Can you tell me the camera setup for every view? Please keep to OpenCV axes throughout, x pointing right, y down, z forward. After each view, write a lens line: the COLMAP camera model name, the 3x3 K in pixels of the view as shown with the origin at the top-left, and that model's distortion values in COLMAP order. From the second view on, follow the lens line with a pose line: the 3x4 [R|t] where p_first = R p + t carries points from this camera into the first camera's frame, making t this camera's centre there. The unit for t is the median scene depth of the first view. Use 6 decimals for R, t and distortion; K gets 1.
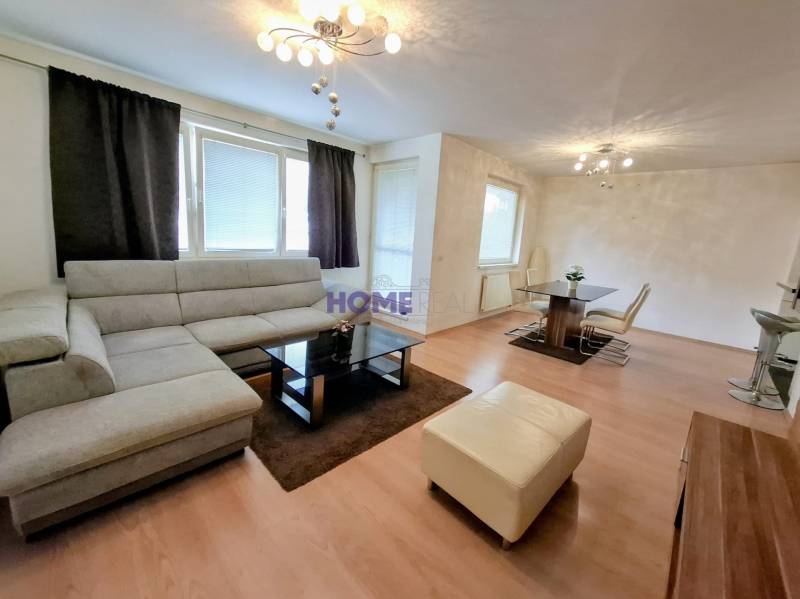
lens RADIAL K [[328.7, 0, 403.4], [0, 328.7, 290.5], [0, 0, 1]] dist [-0.000007, 0.000094]
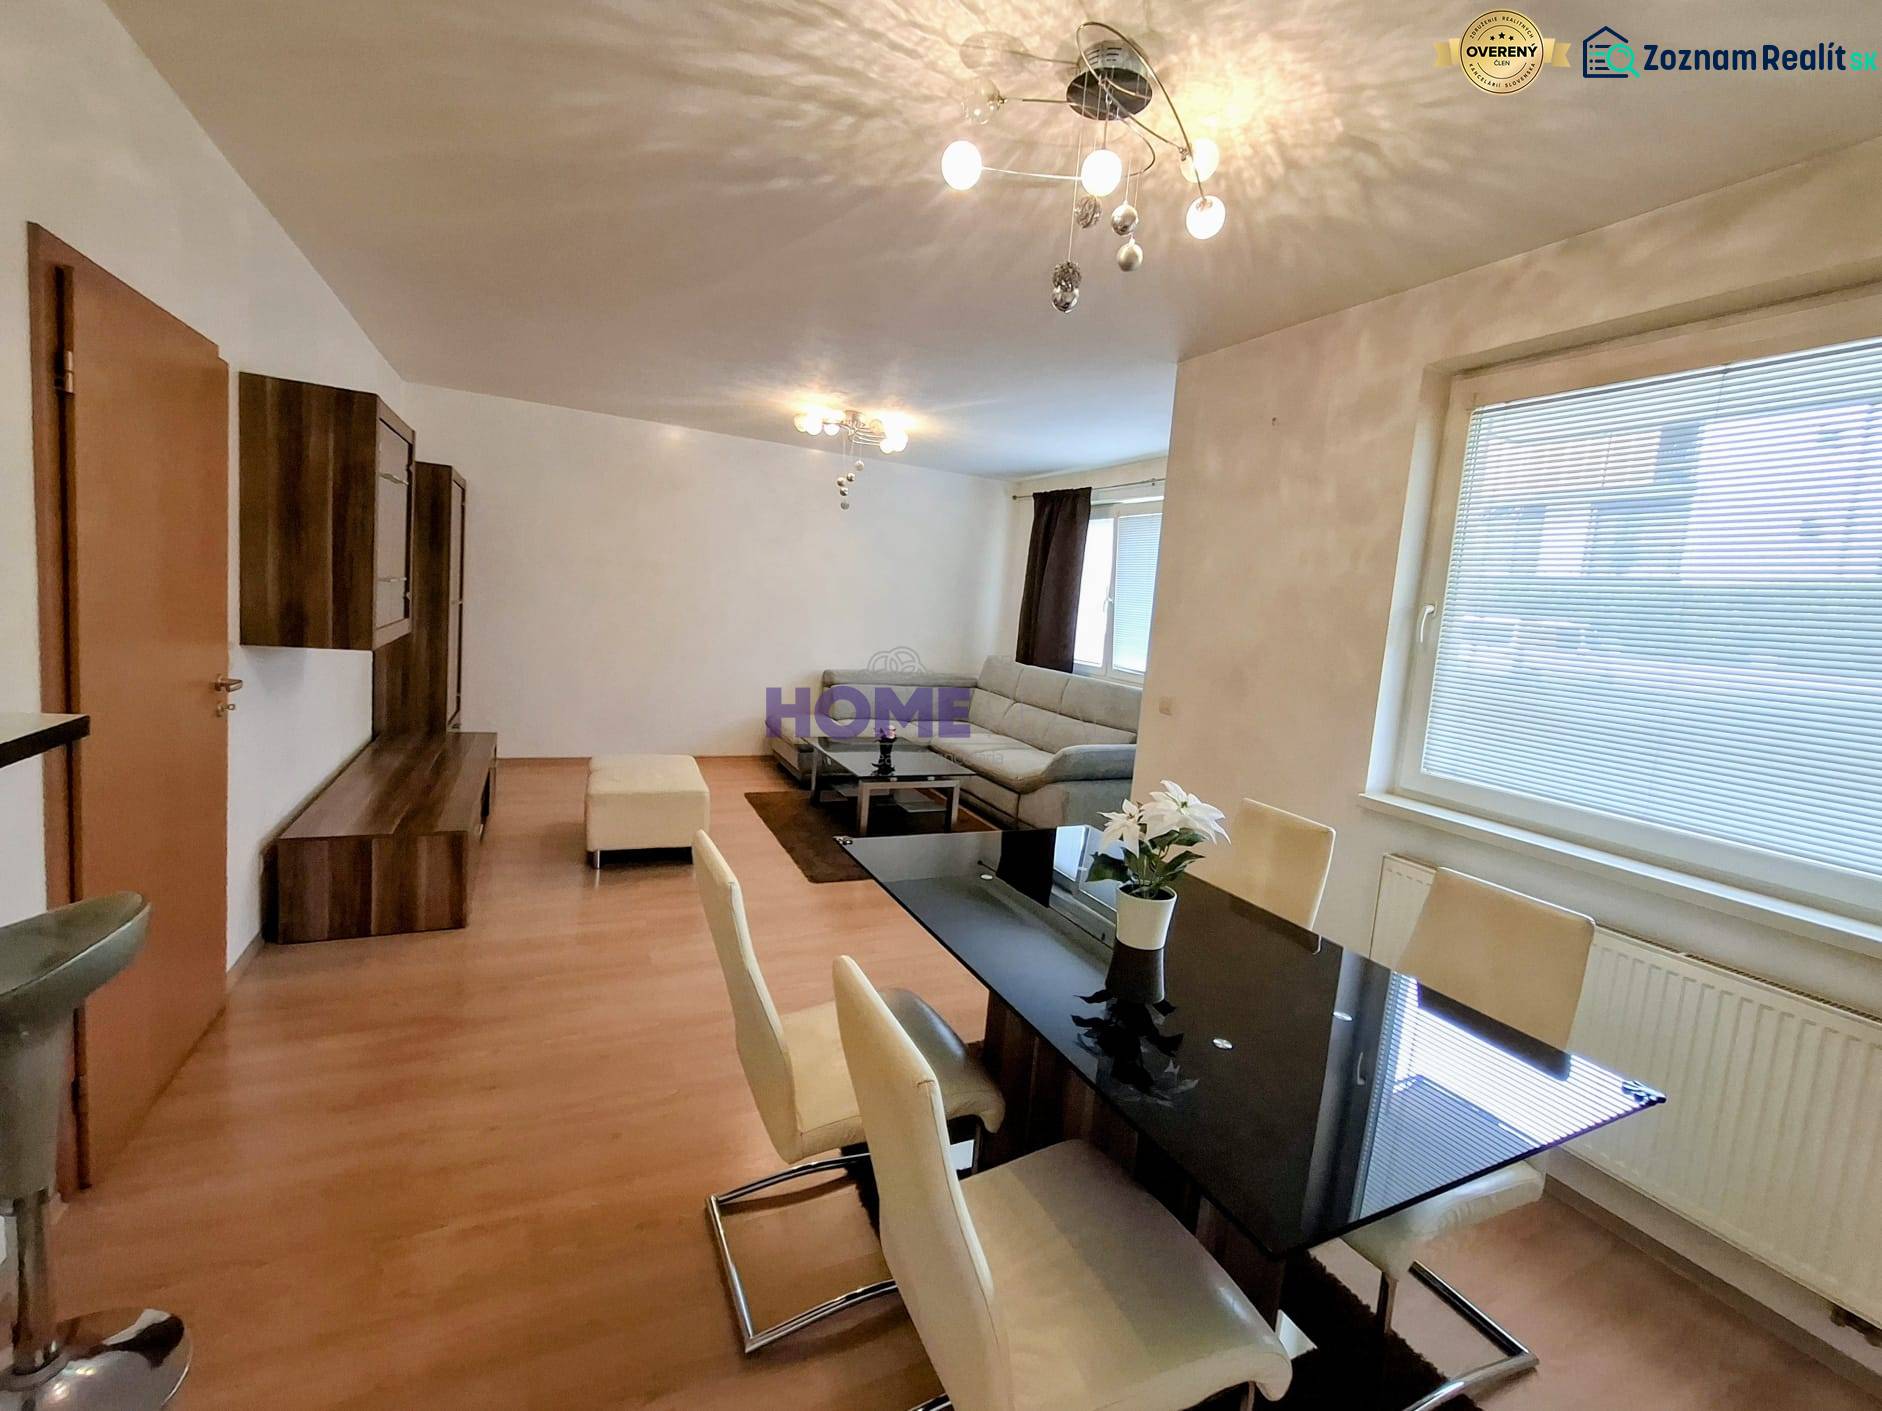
lens RADIAL K [[773.3, 0, 948.9], [0, 773.3, 684.3], [0, 0, 1]] dist [-0.000007, 0.000094]
pose [[-0.325994, 0.007643, -0.945341, 1.219561], [-0.271530, 0.957076, 0.101374, -0.182205], [0.905538, 0.289736, -0.309926, 1.358349]]
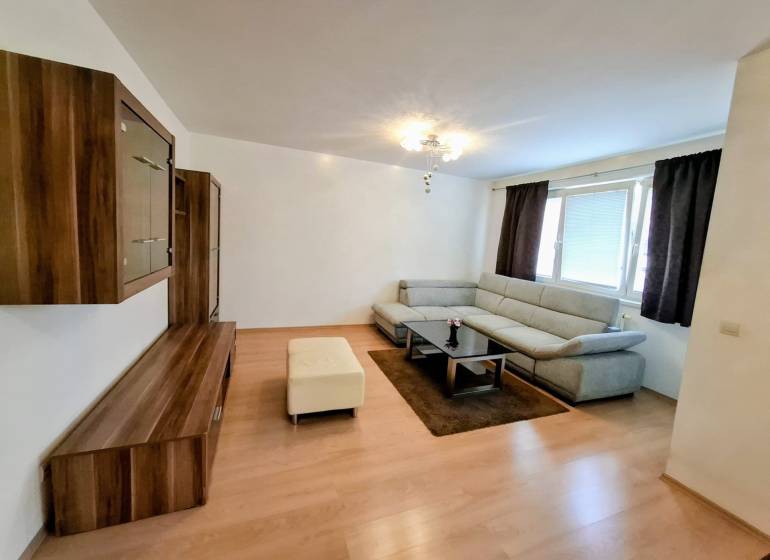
lens RADIAL K [[307.9, 0, 393.9], [0, 307.9, 273.0], [0, 0, 1]] dist [-0.001872, -0.000502]
pose [[-0.397254, 0.007496, -0.917678, 0.866967], [-0.256265, 0.959282, 0.118770, -0.135873], [0.881203, 0.282350, -0.379157, 0.983729]]
